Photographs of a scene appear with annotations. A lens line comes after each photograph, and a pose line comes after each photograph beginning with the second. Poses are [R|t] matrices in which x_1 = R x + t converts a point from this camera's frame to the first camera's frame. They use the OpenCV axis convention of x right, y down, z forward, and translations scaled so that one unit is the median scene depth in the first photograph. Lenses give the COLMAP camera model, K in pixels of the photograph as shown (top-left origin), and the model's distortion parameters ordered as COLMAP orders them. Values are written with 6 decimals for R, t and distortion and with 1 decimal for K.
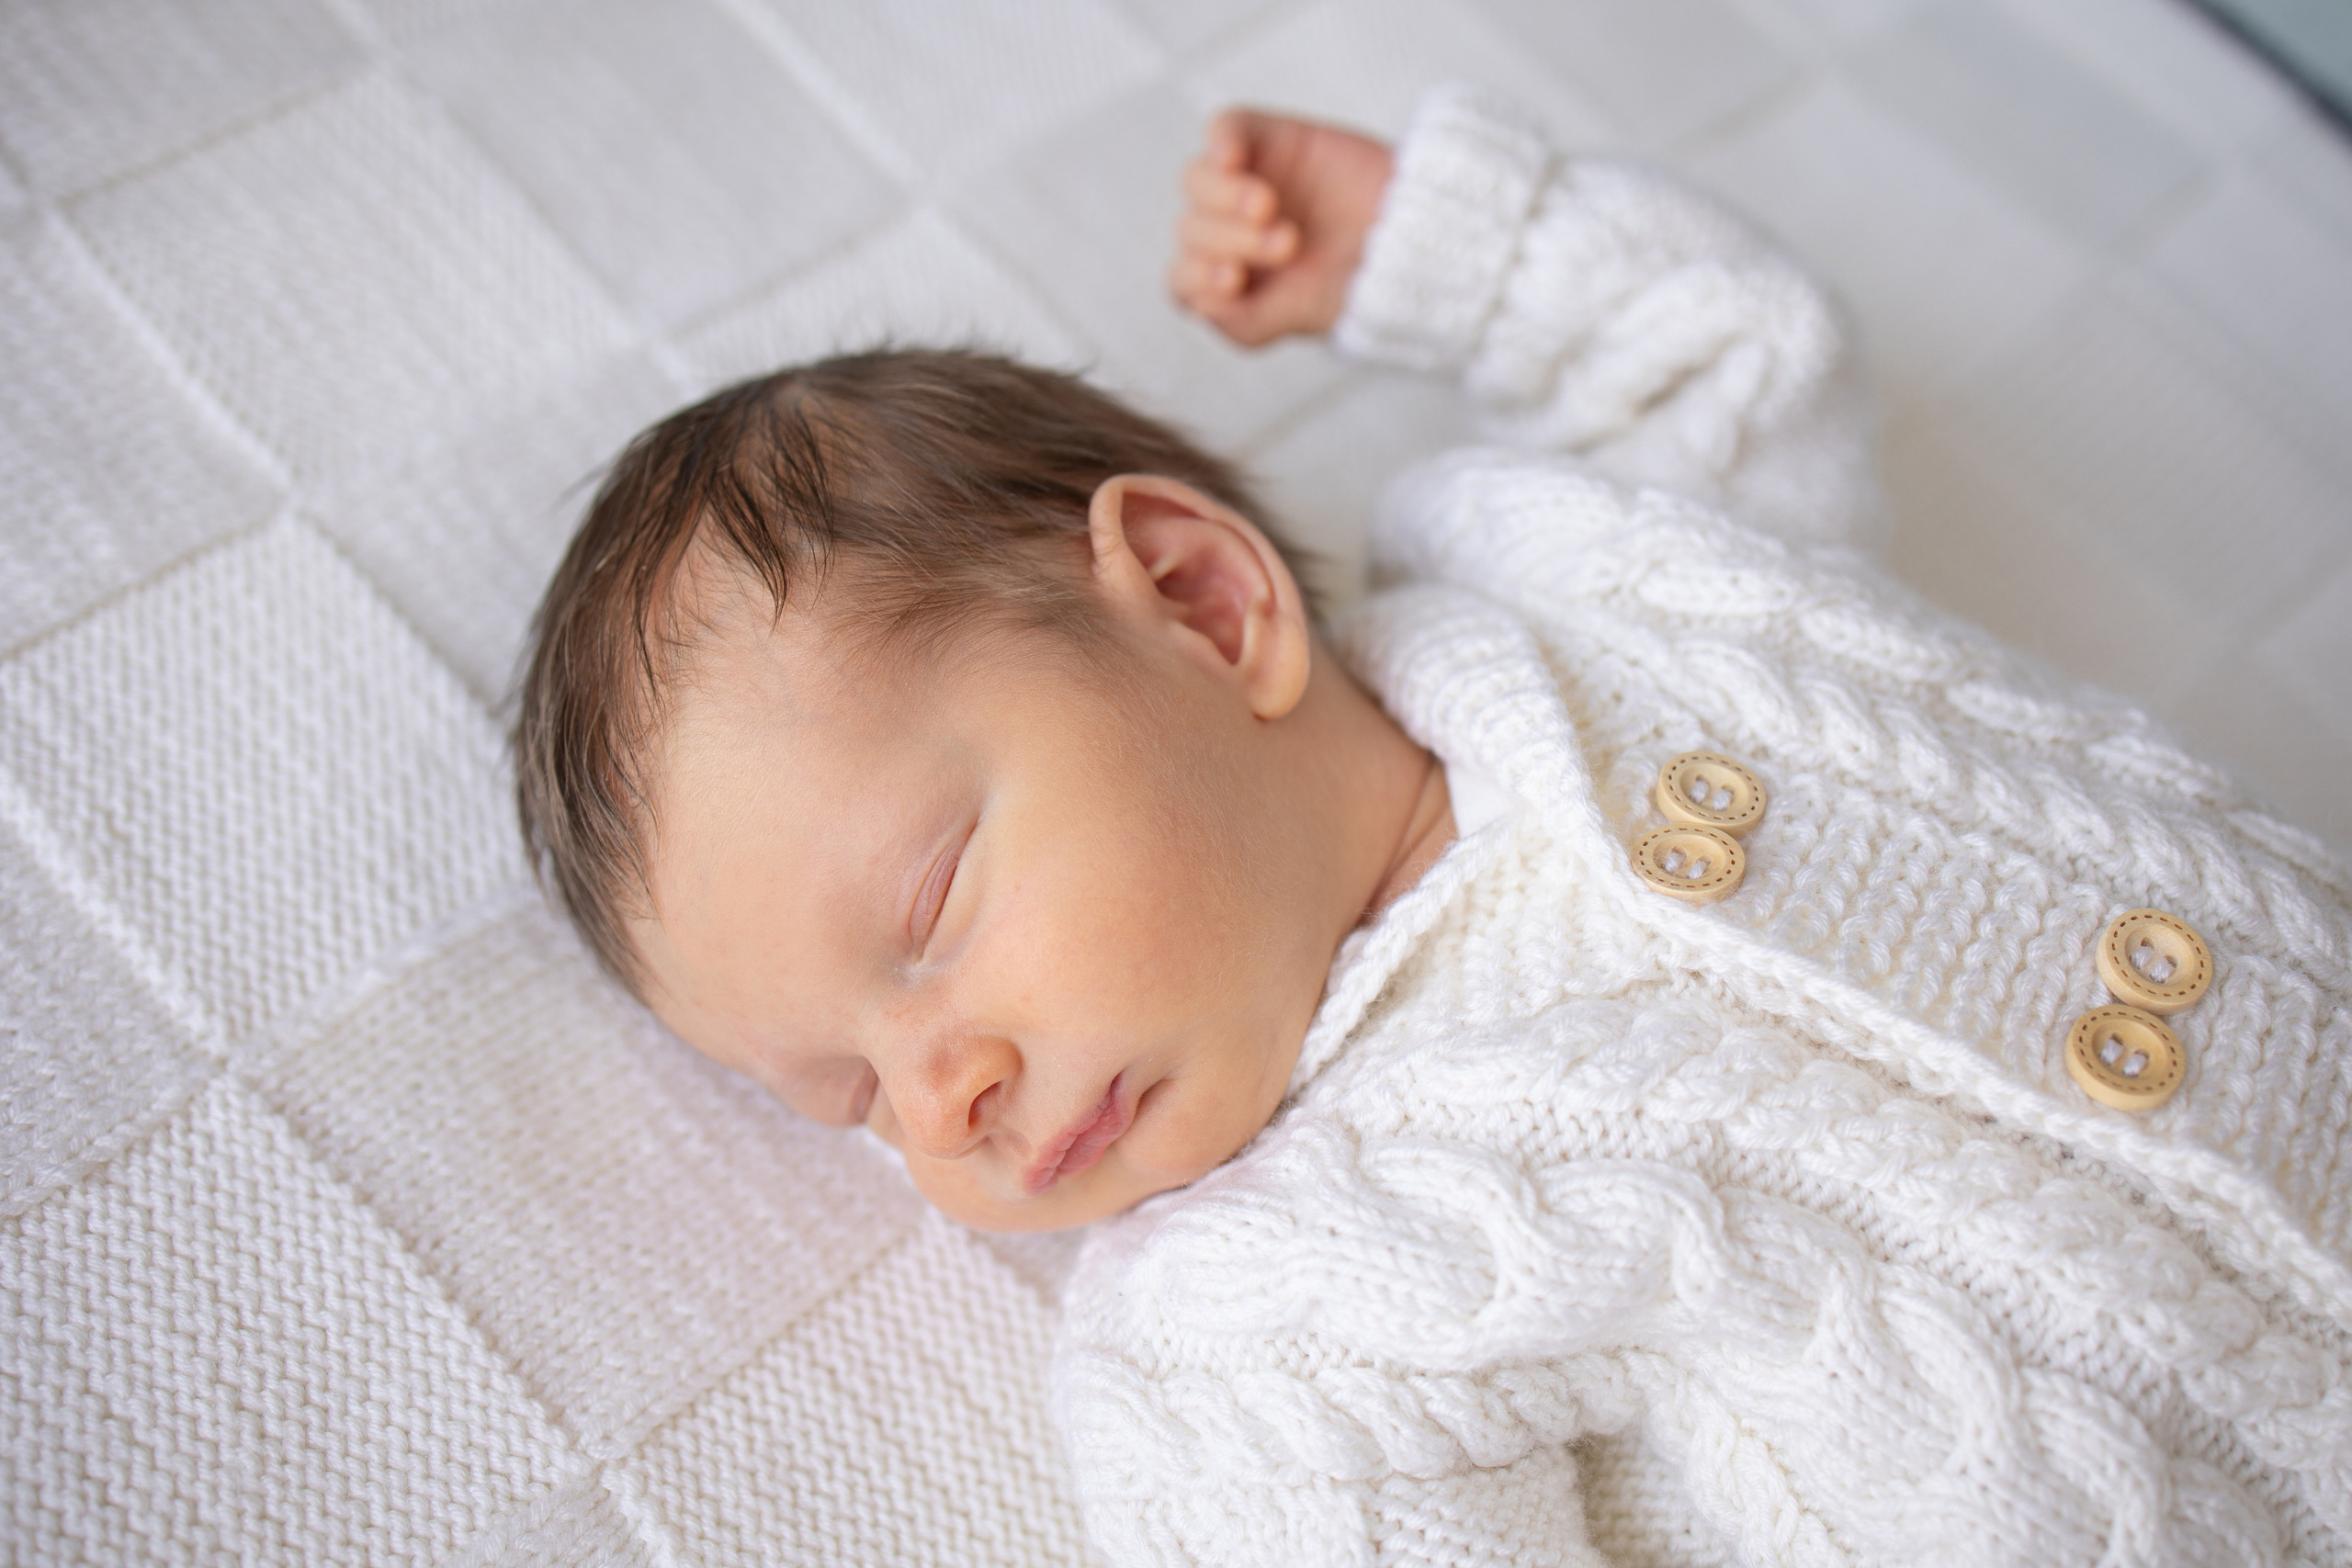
lens RADIAL K [[2340.5, 0, 1136.5], [0, 2340.5, 783.1], [0, 0, 1]] dist [-0.070728, 0.015952]
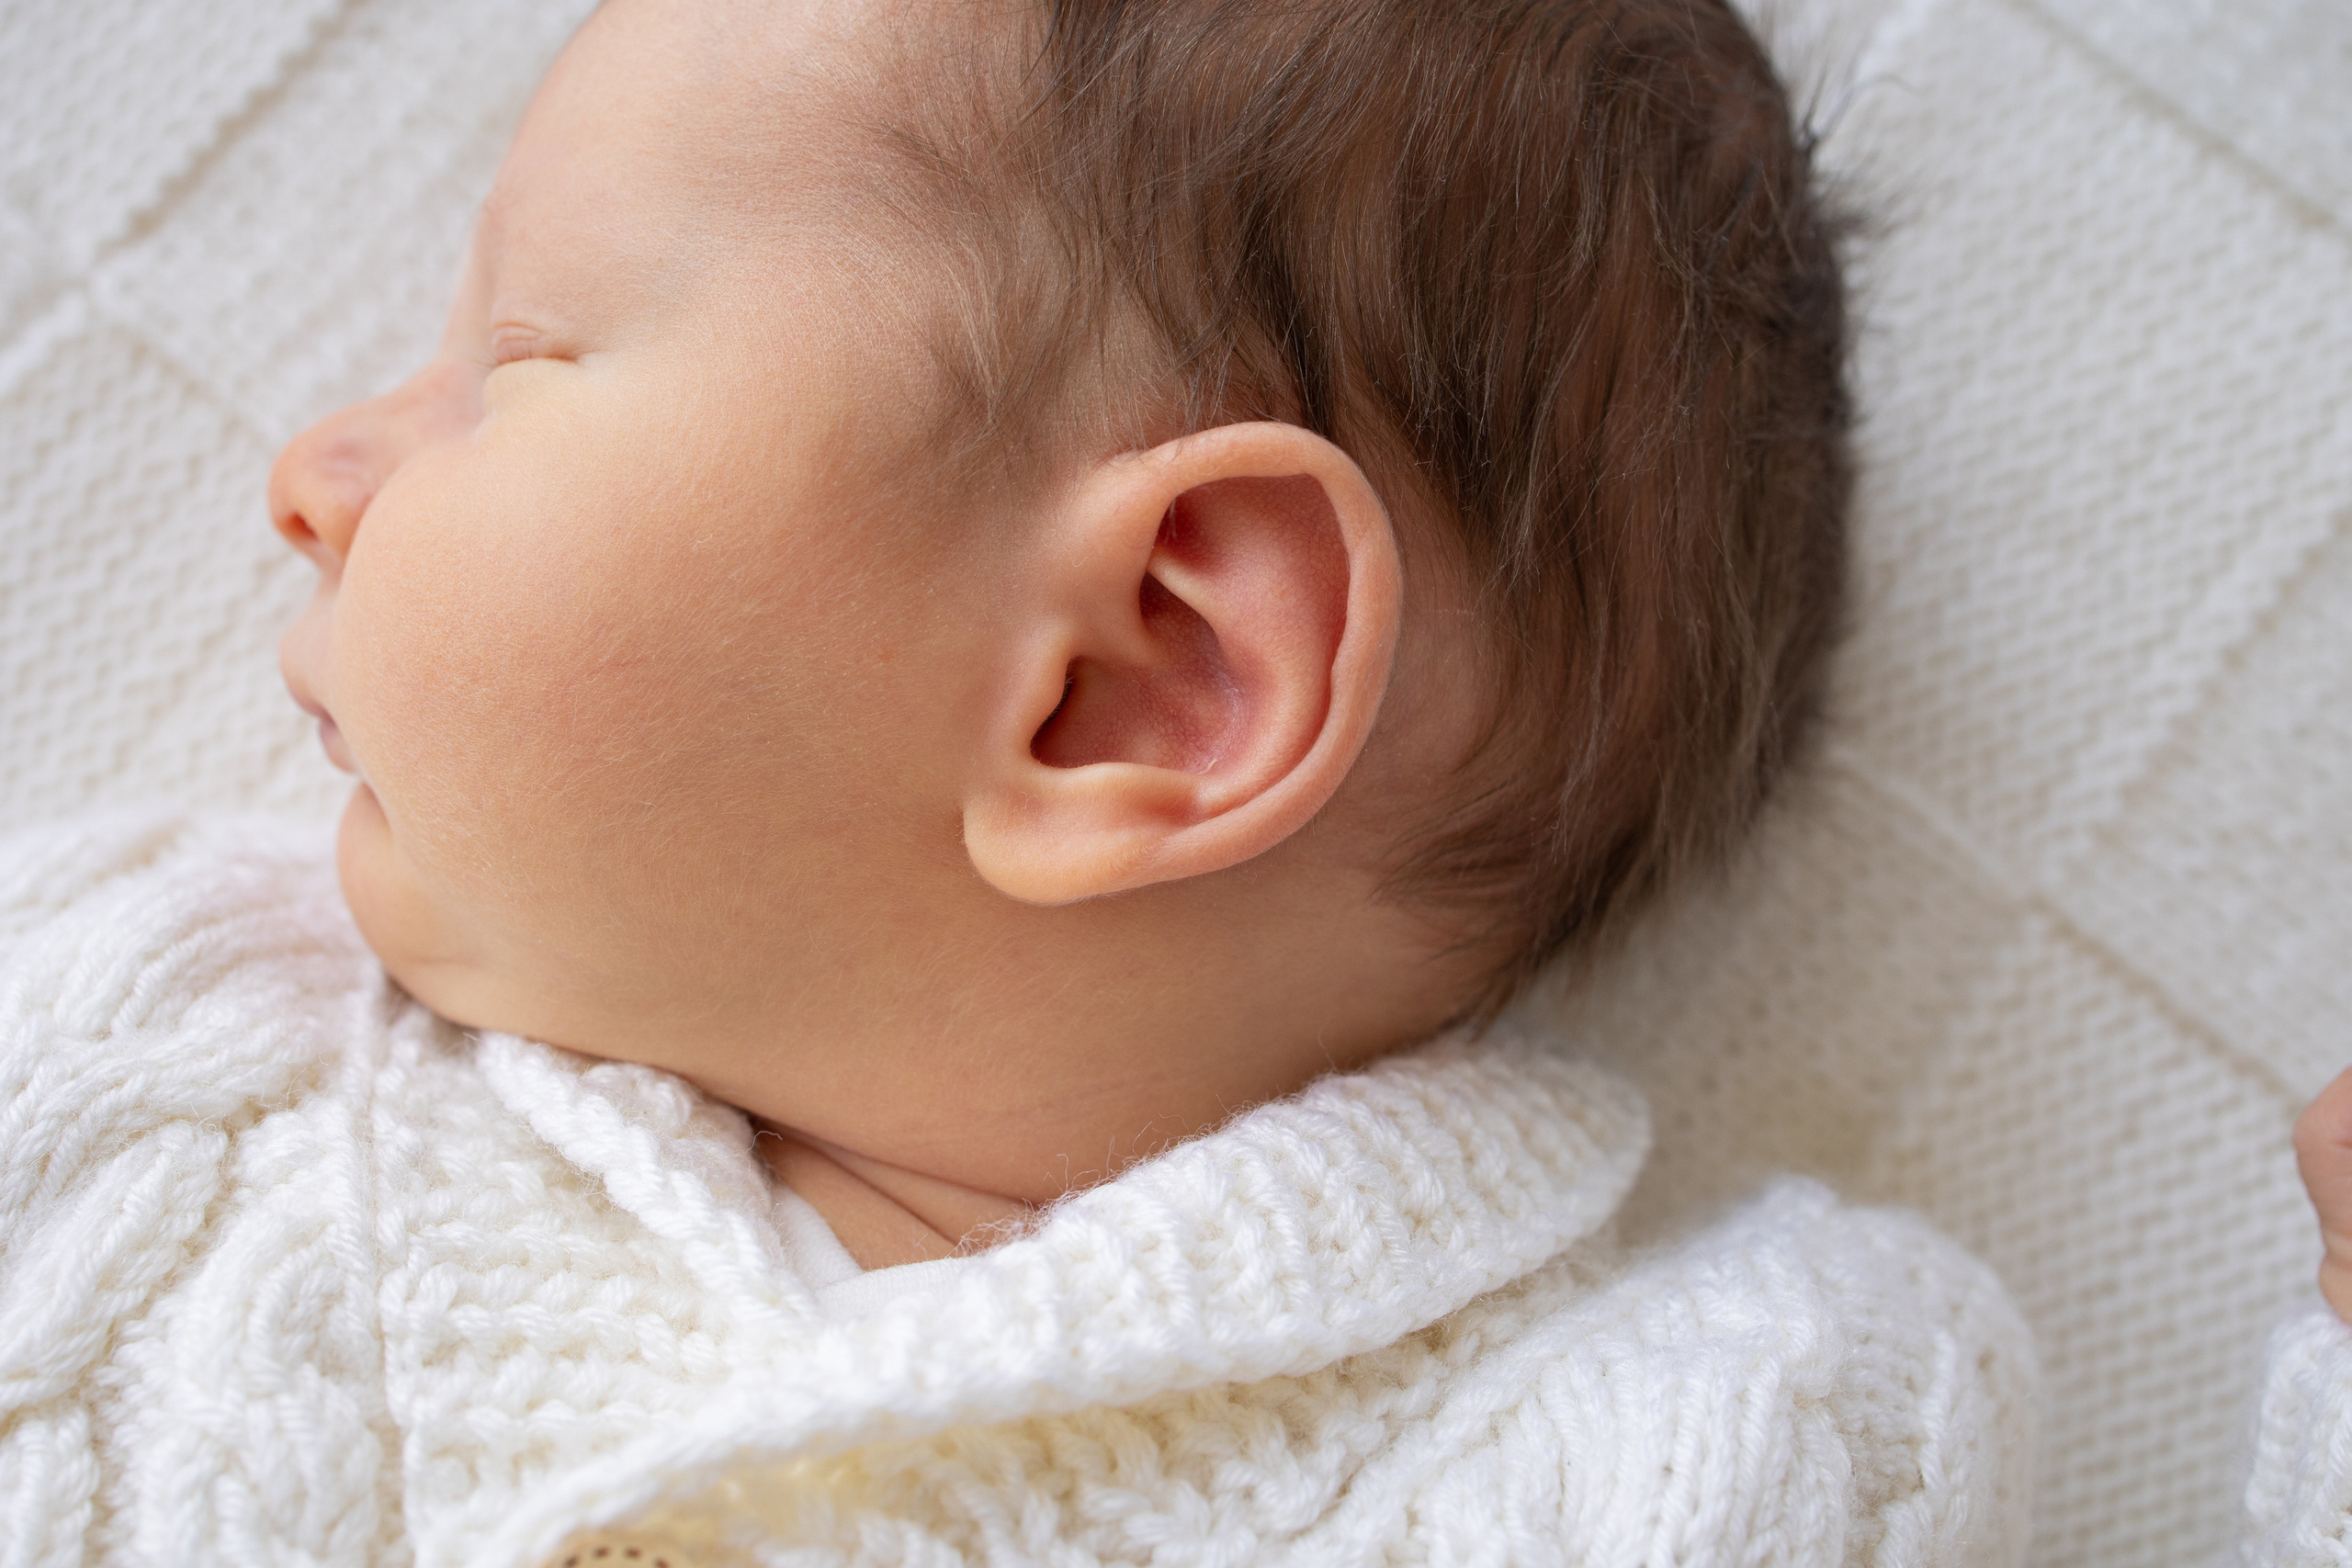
lens RADIAL K [[2340.5, 0, 1136.5], [0, 2340.5, 783.1], [0, 0, 1]] dist [-0.070728, 0.015952]
pose [[0.098248, 0.925742, -0.365169, 0.241472], [-0.797383, 0.292779, 0.527693, -0.346068], [0.595422, 0.239335, 0.766937, 0.603021]]
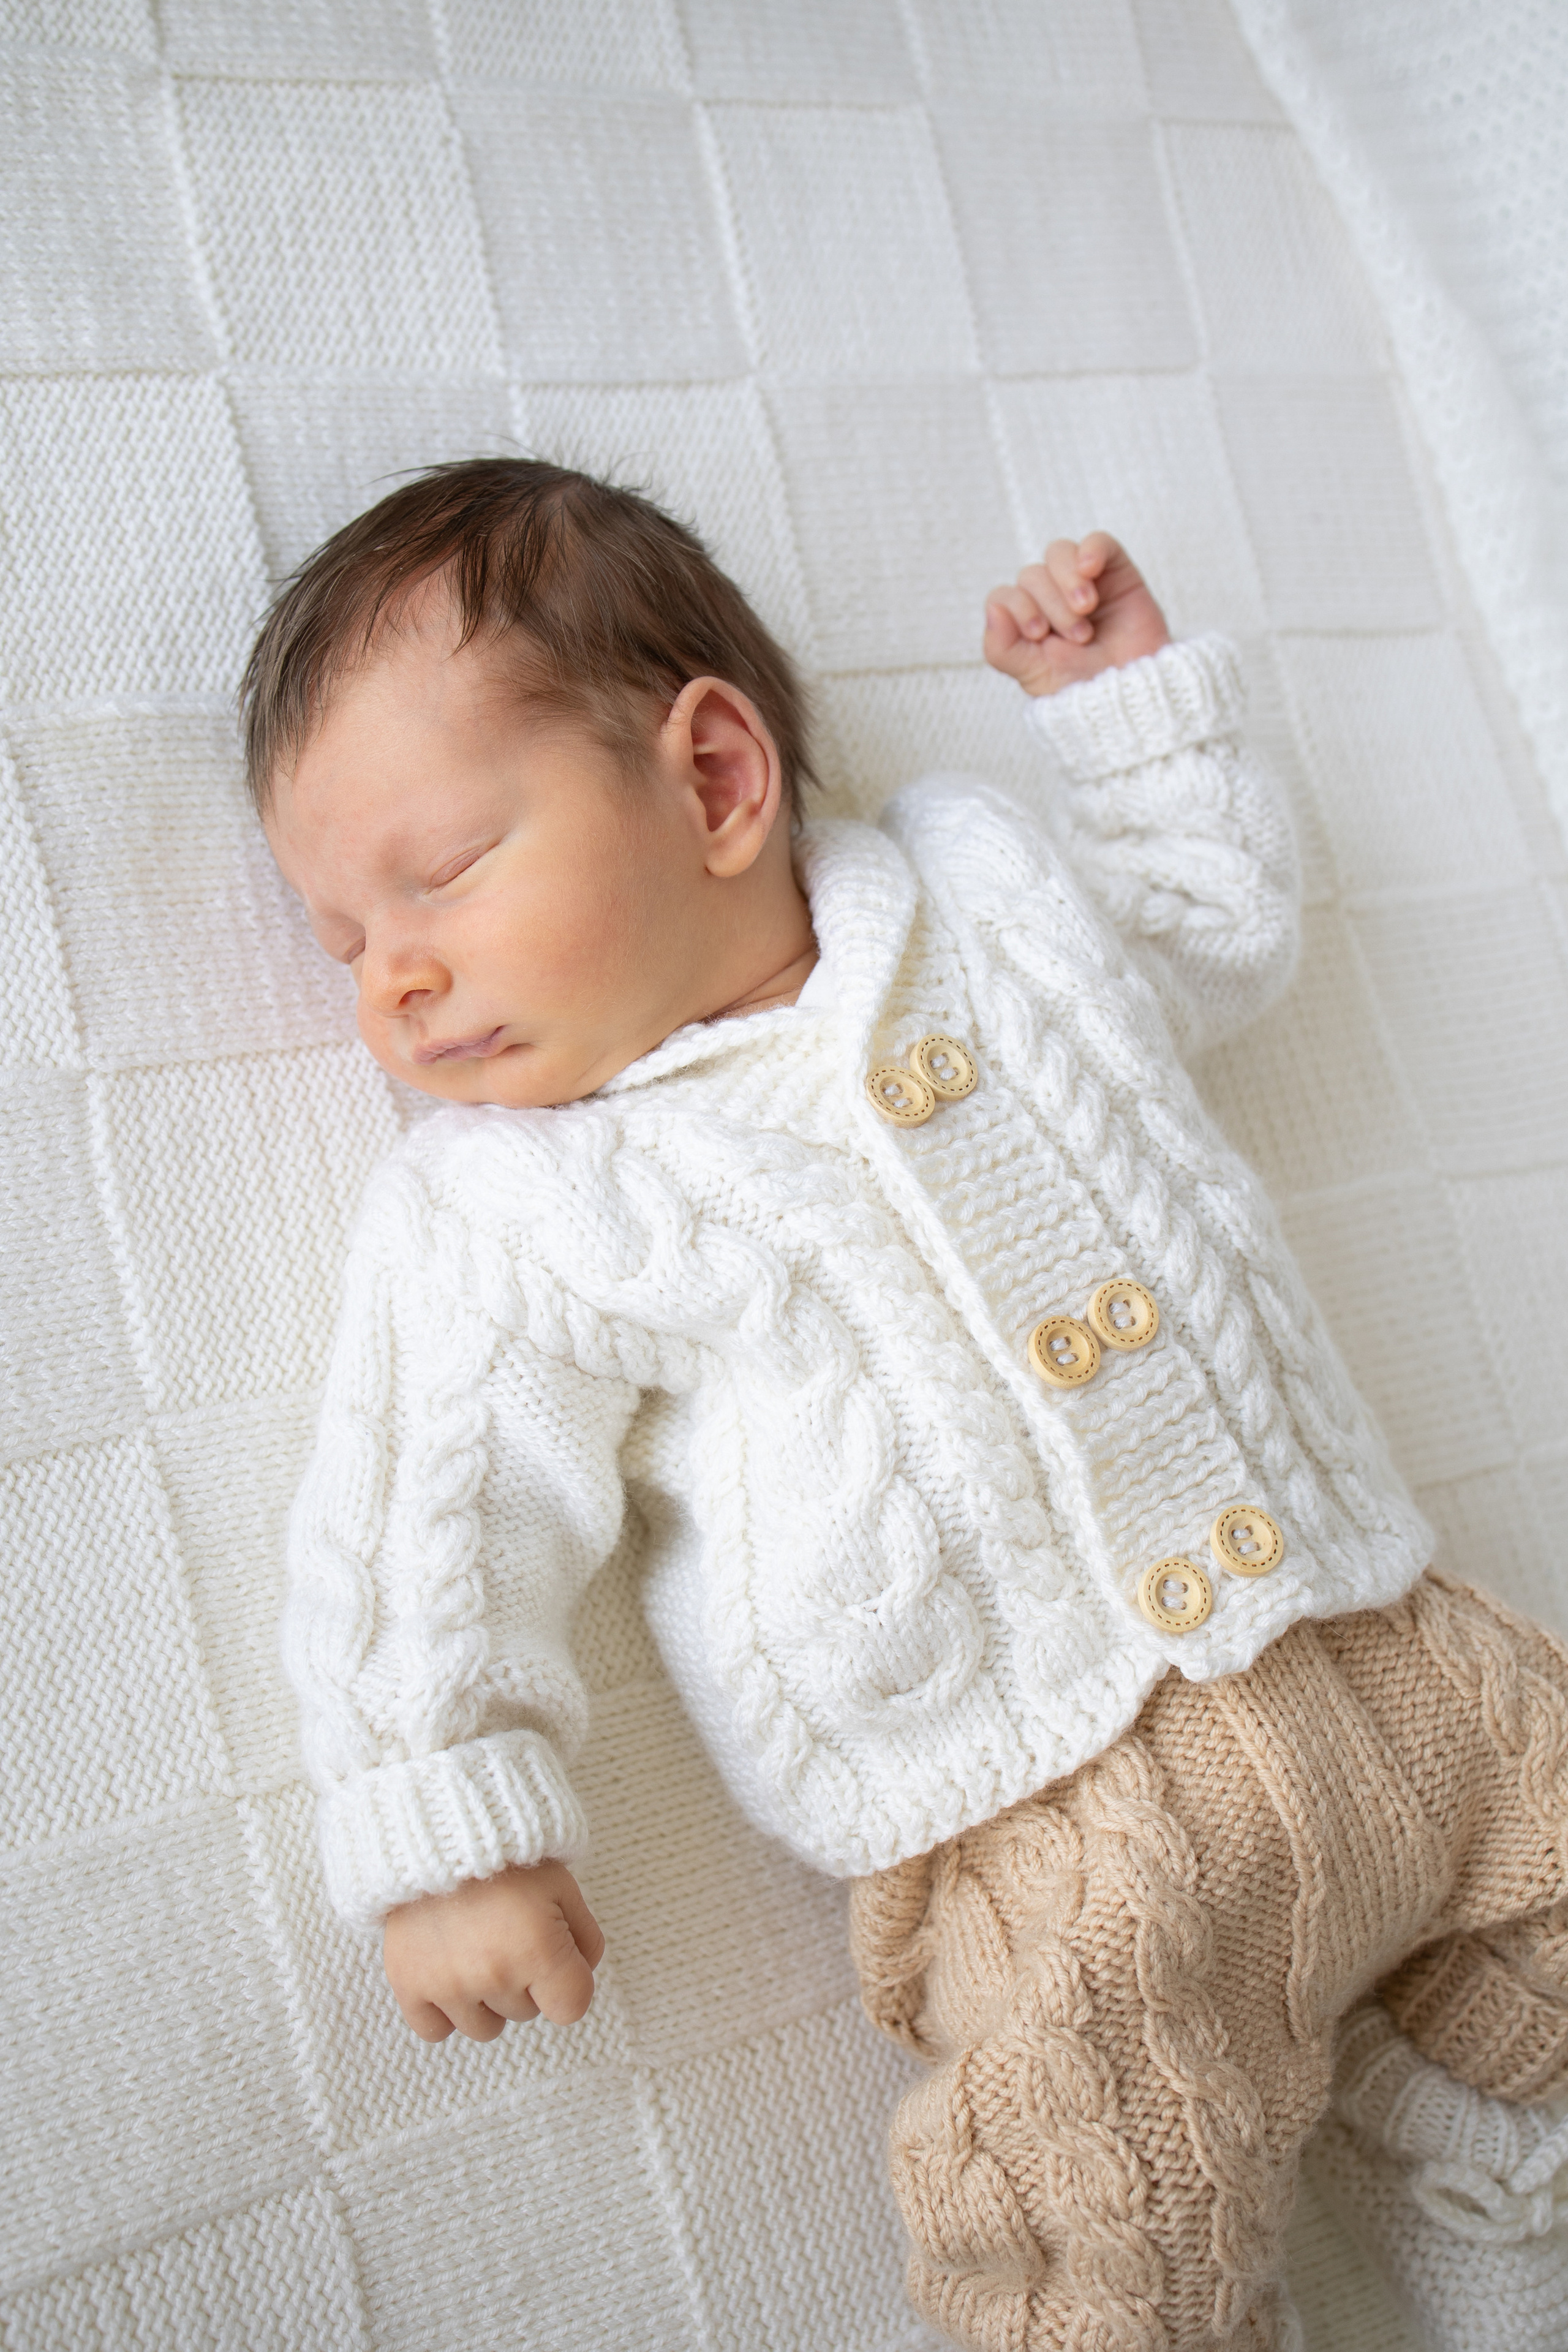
lens RADIAL K [[2340.7, 0, 784.0], [0, 2340.7, 1176.0], [0, 0, 1]] dist [-0.070728, 0.015952]
pose [[0.856671, 0.512672, 0.057286, 0.107848], [-0.514363, 0.840436, 0.170583, -0.142746], [0.039308, -0.175599, 0.983677, -0.500051]]
